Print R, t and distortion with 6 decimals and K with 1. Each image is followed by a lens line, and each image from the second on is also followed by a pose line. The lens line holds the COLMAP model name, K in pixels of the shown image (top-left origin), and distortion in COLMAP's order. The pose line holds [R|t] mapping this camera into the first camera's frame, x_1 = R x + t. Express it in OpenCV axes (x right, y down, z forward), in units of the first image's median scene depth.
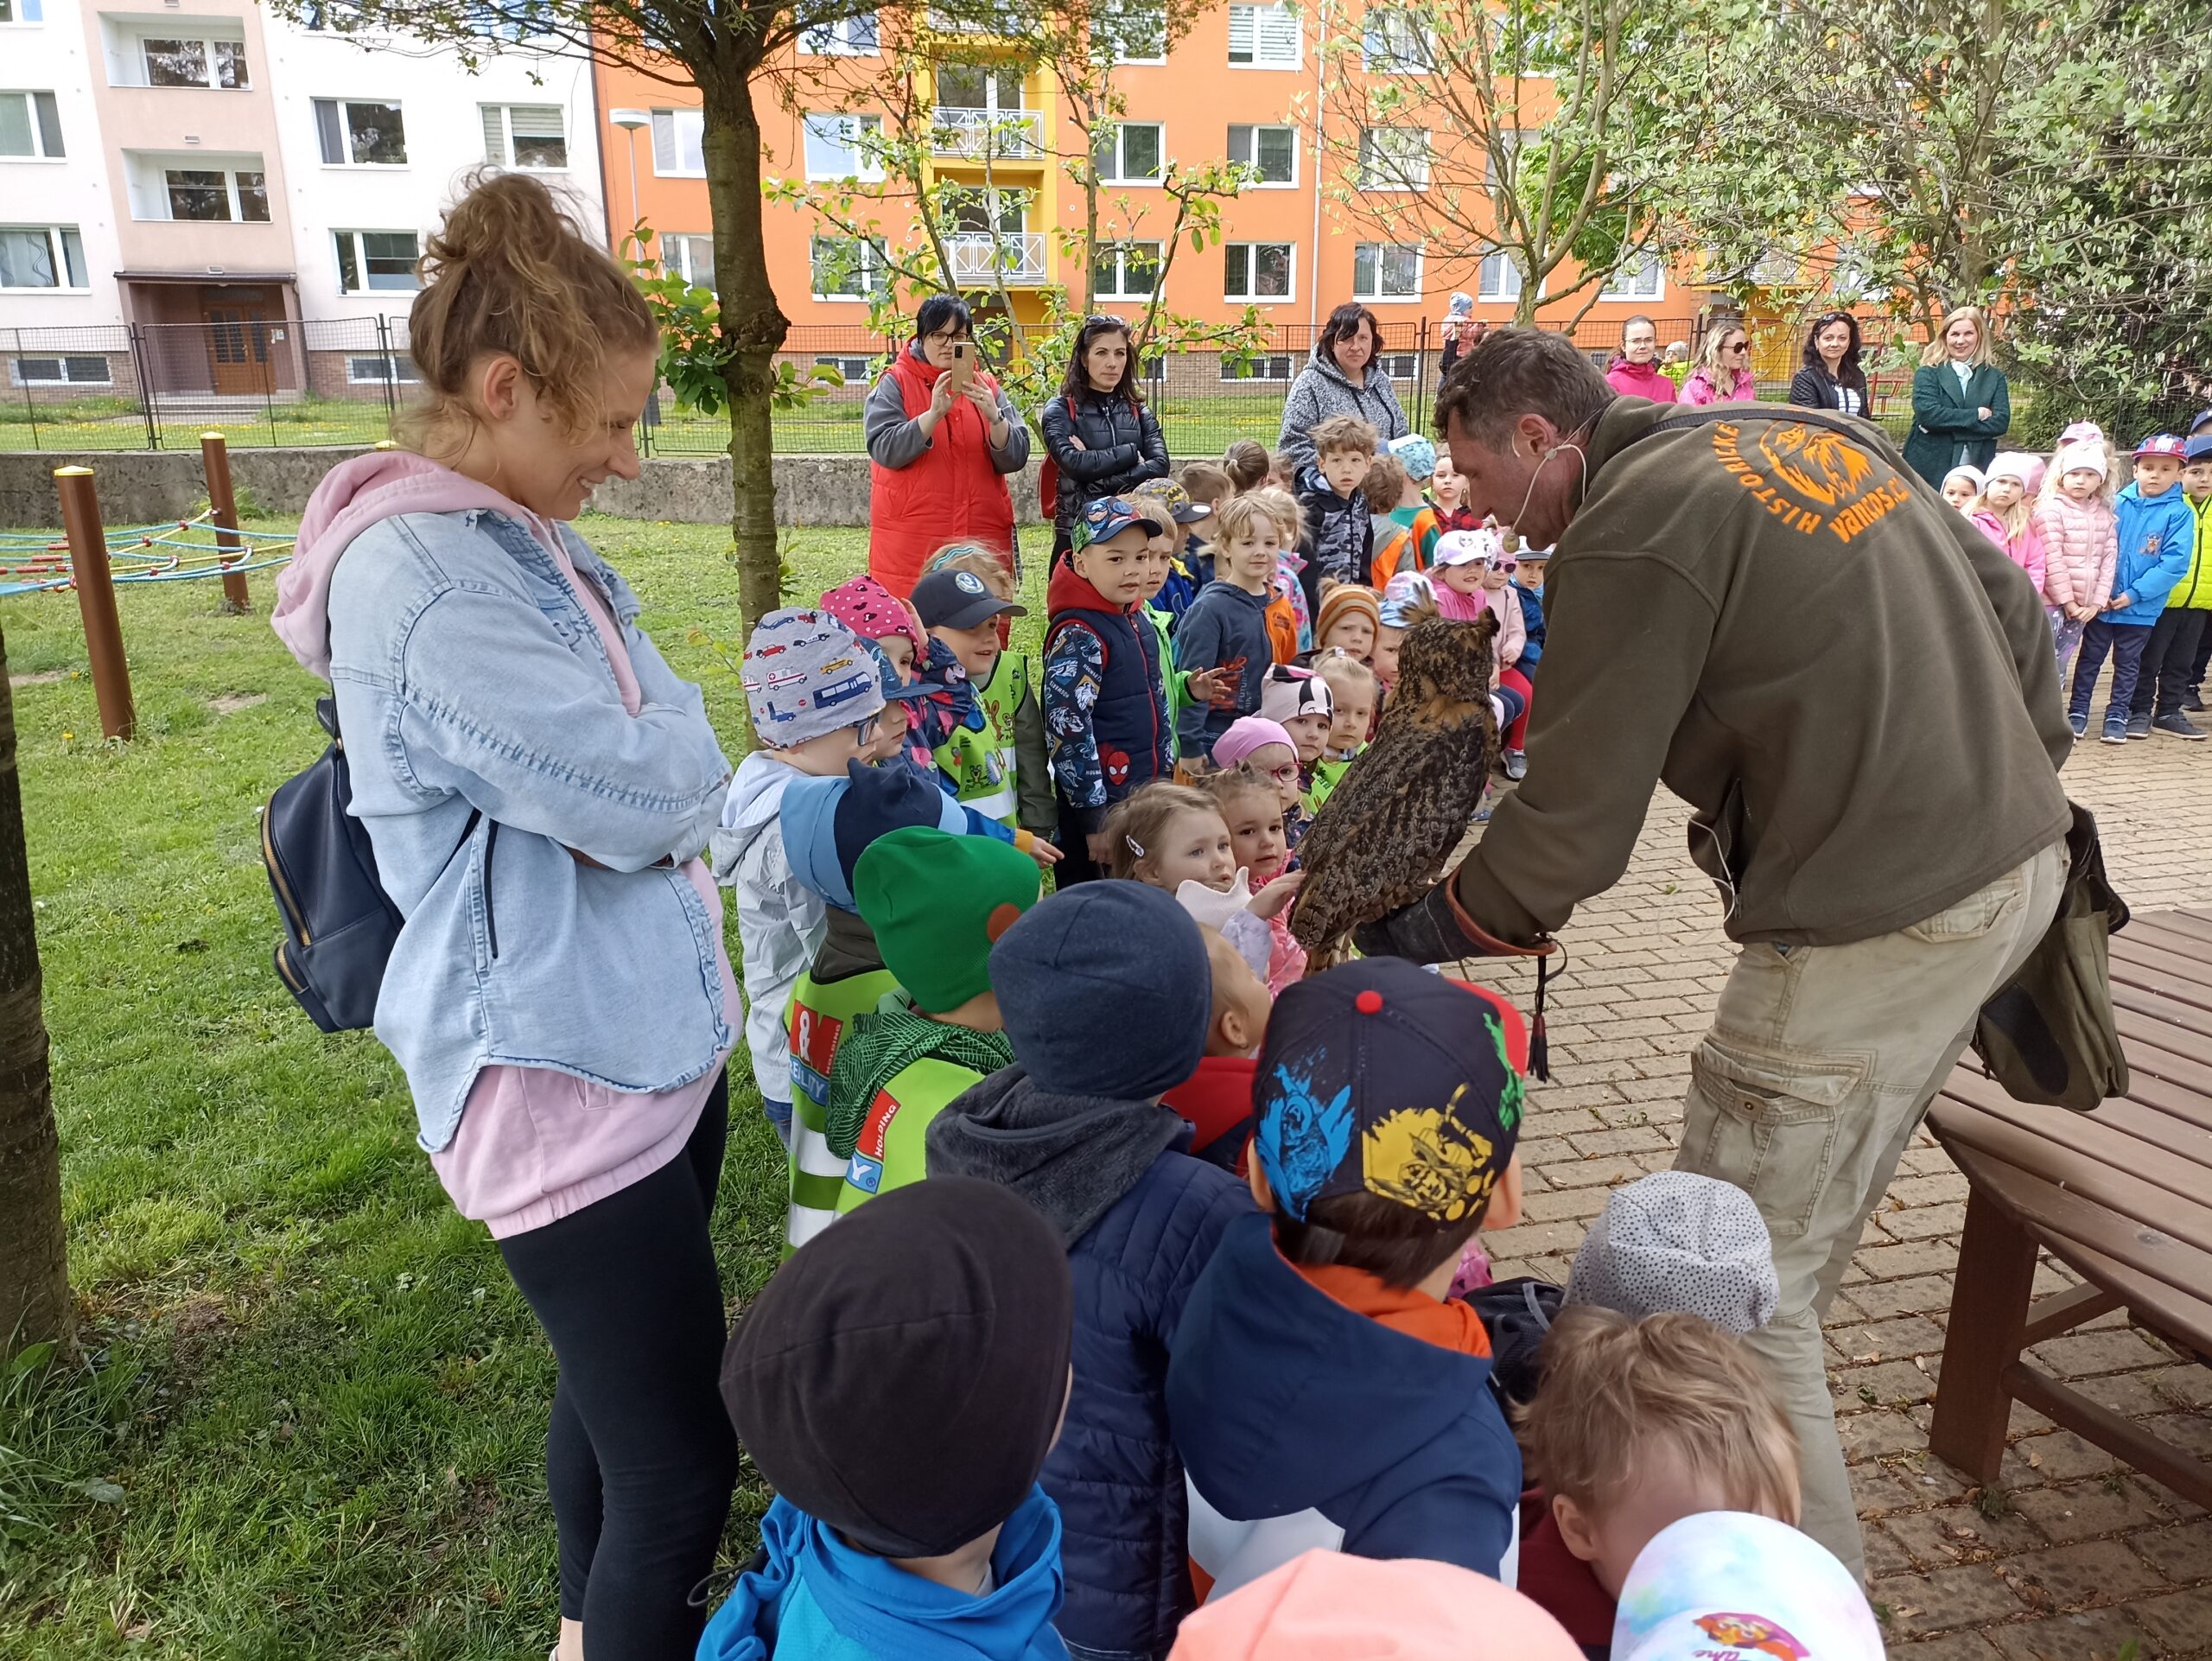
lens RADIAL K [[1545.3, 0, 1102.2], [0, 1545.3, 845.6], [0, 0, 1]] dist [0.028629, -0.043166]
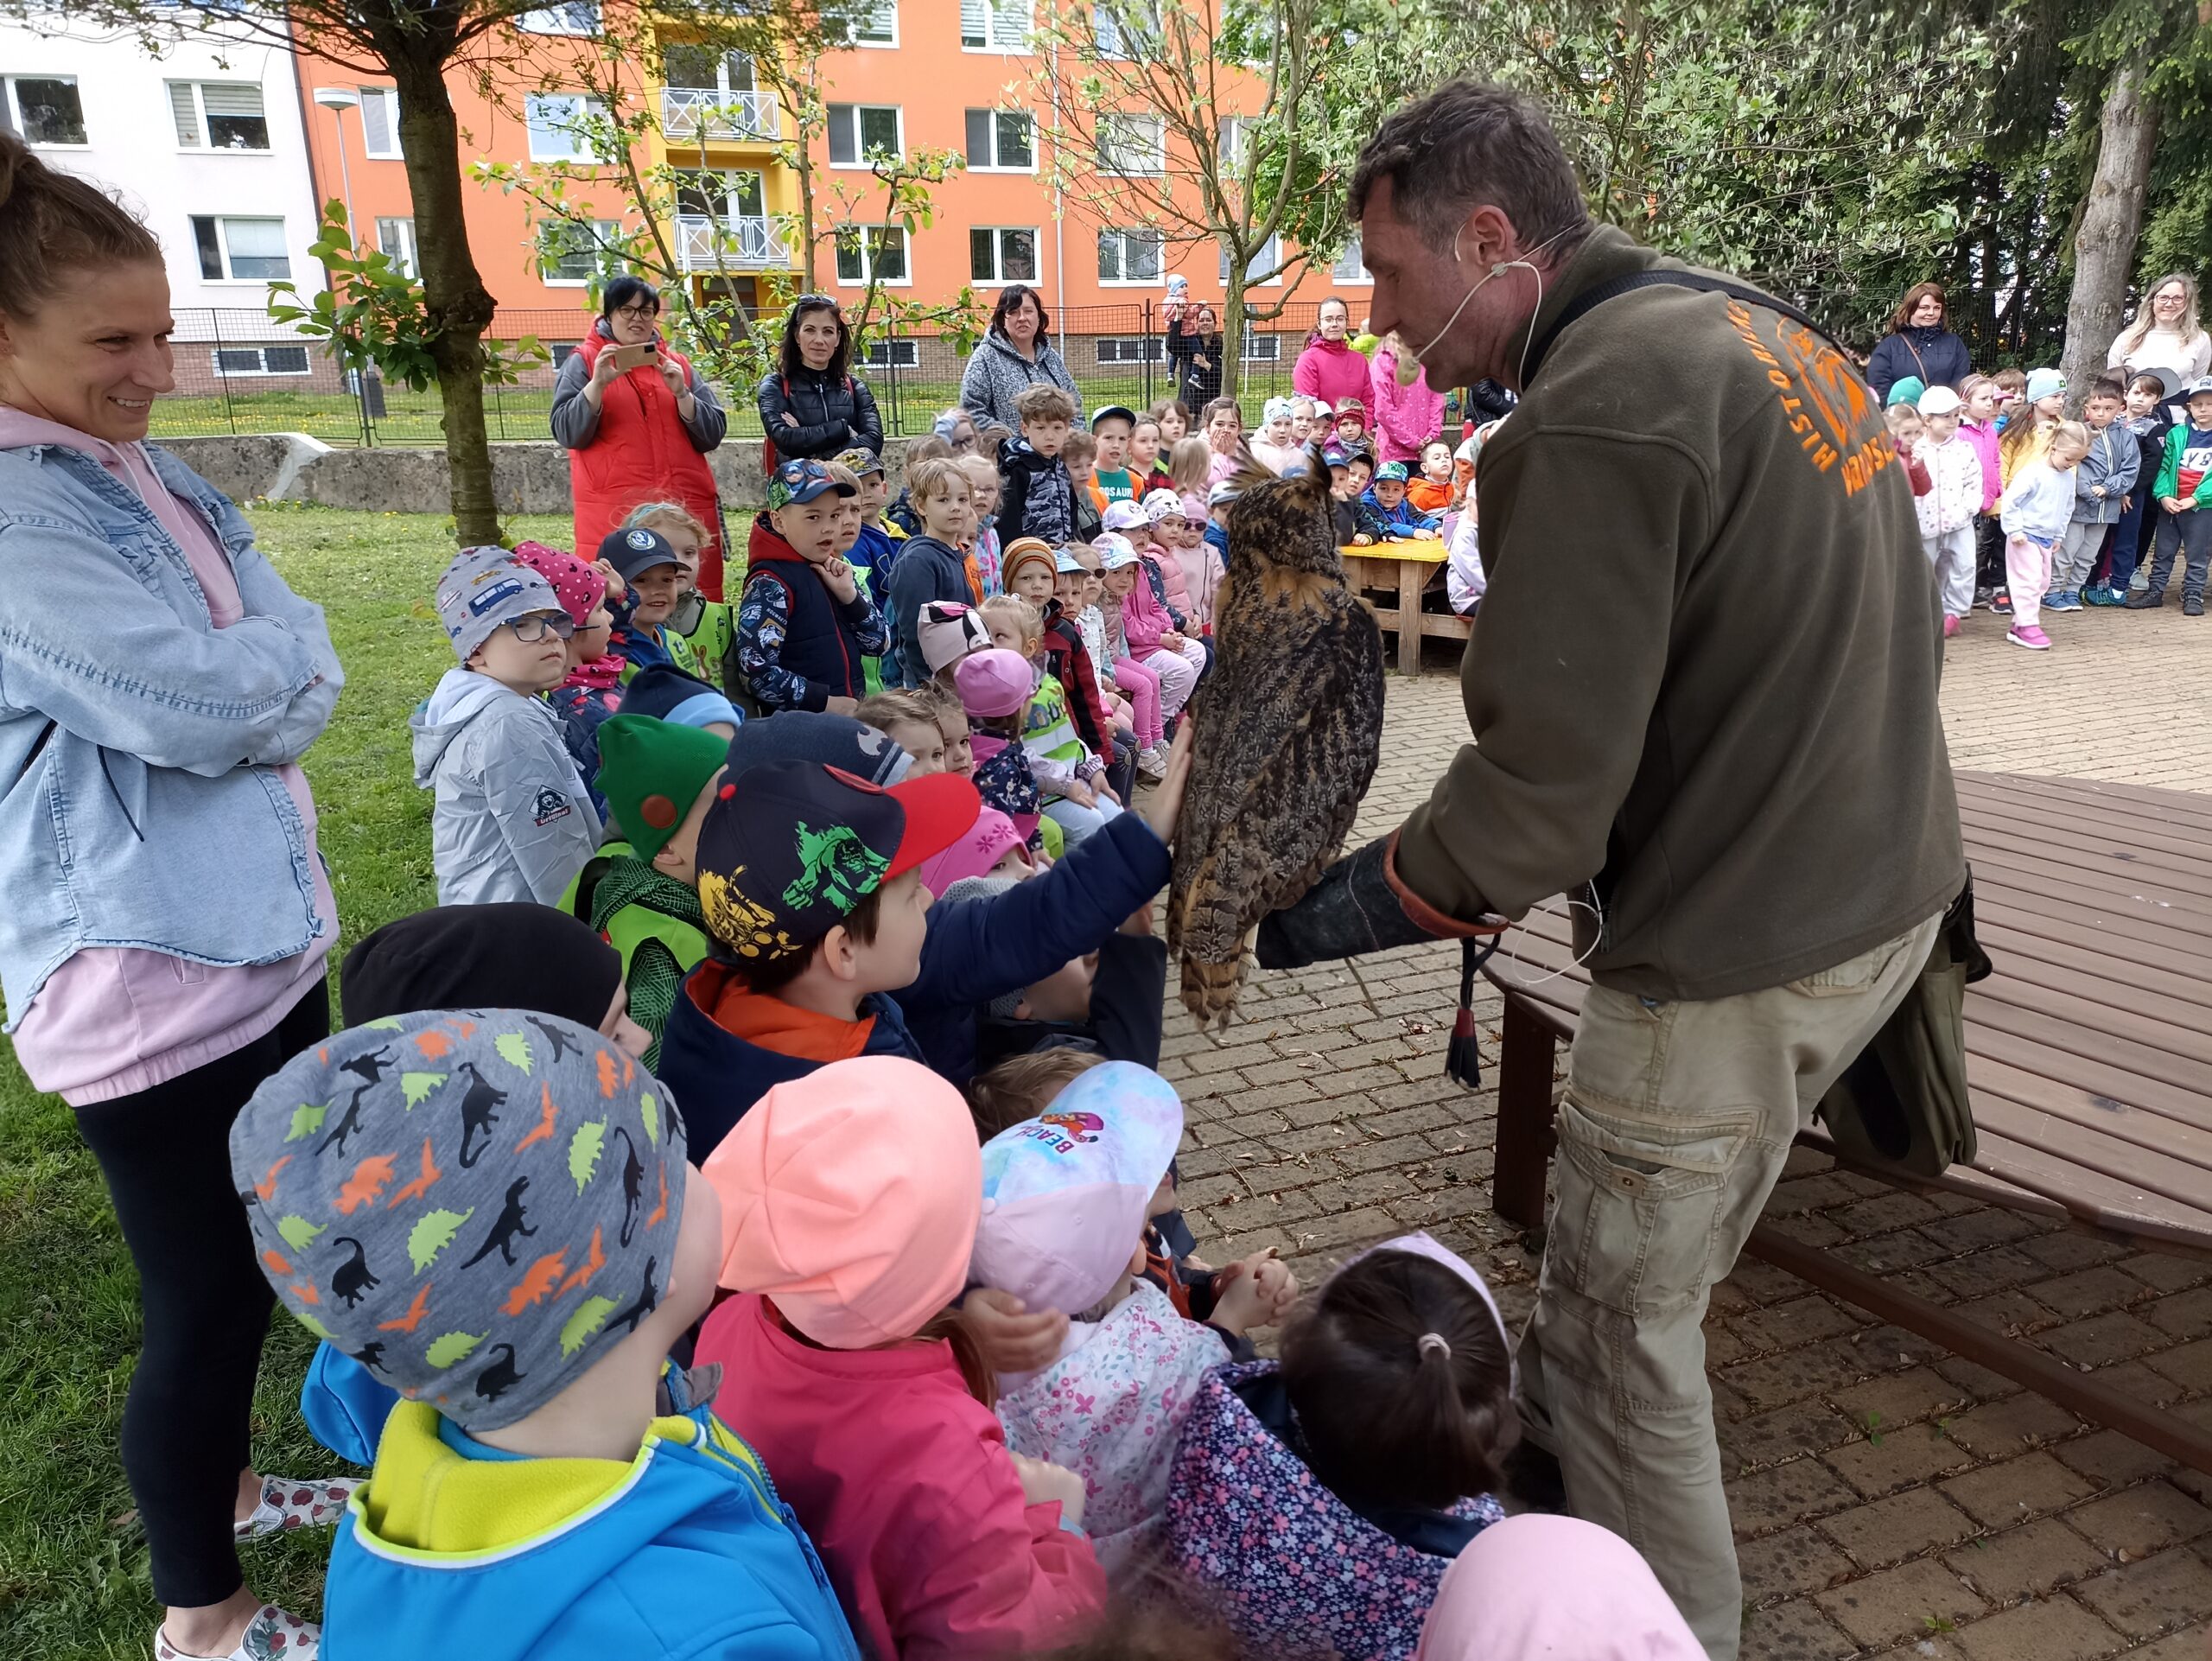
lens RADIAL K [[1653.8, 0, 1171.9], [0, 1653.8, 901.6], [0, 0, 1]] dist [0.036001, -0.049873]
pose [[0.988890, -0.055372, 0.137950, 0.056525], [0.053490, 0.998418, 0.017311, 0.054708], [-0.138691, -0.009740, 0.990288, -0.136048]]
